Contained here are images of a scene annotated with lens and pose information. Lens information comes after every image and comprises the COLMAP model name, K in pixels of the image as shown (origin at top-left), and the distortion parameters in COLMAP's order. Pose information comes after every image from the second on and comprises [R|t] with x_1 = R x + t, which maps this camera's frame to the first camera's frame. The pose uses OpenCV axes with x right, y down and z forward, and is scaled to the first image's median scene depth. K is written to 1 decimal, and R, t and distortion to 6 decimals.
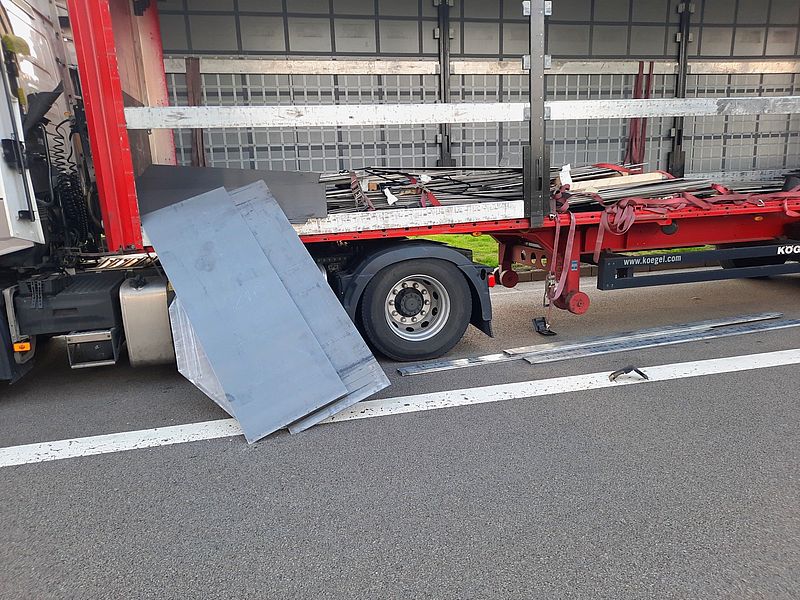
lens RADIAL K [[588.1, 0, 398.3], [0, 588.1, 316.8], [0, 0, 1]] dist [0.053375, -0.044125]
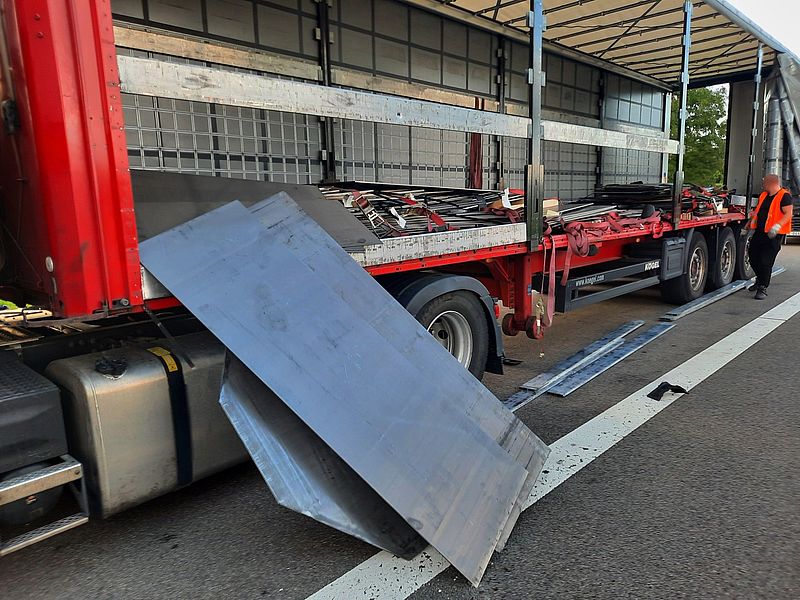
lens RADIAL K [[588.1, 0, 406.7], [0, 588.1, 314.1], [0, 0, 1]] dist [0.053375, -0.044125]
pose [[0.829083, -0.083756, 0.552817, -0.363080], [0.115845, 0.992994, -0.023291, -0.042370], [-0.546993, 0.083351, 0.832977, 0.264956]]
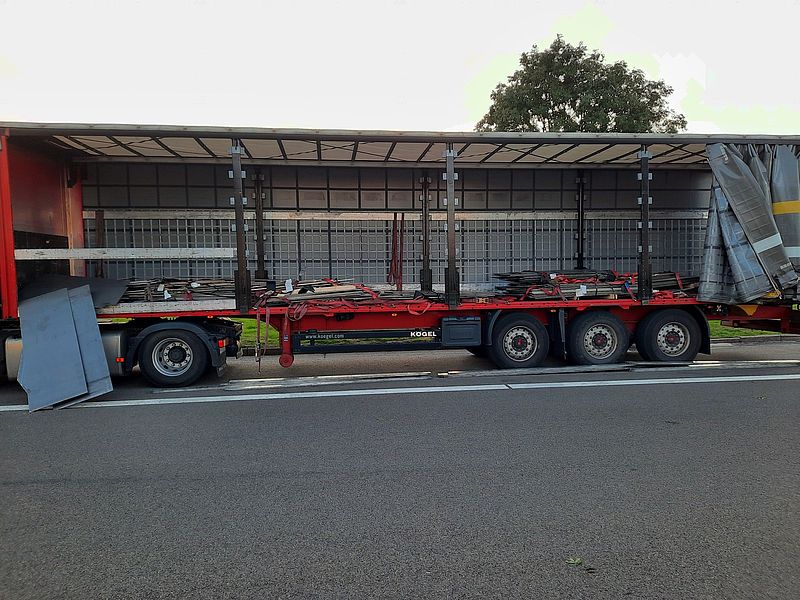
lens RADIAL K [[588.1, 0, 402.8], [0, 588.1, 310.1], [0, 0, 1]] dist [0.053375, -0.044125]
pose [[0.994194, 0.033906, -0.102118, 0.697374], [-0.049372, 0.986998, -0.152964, 0.064595], [0.095604, 0.157117, 0.982942, -0.545640]]
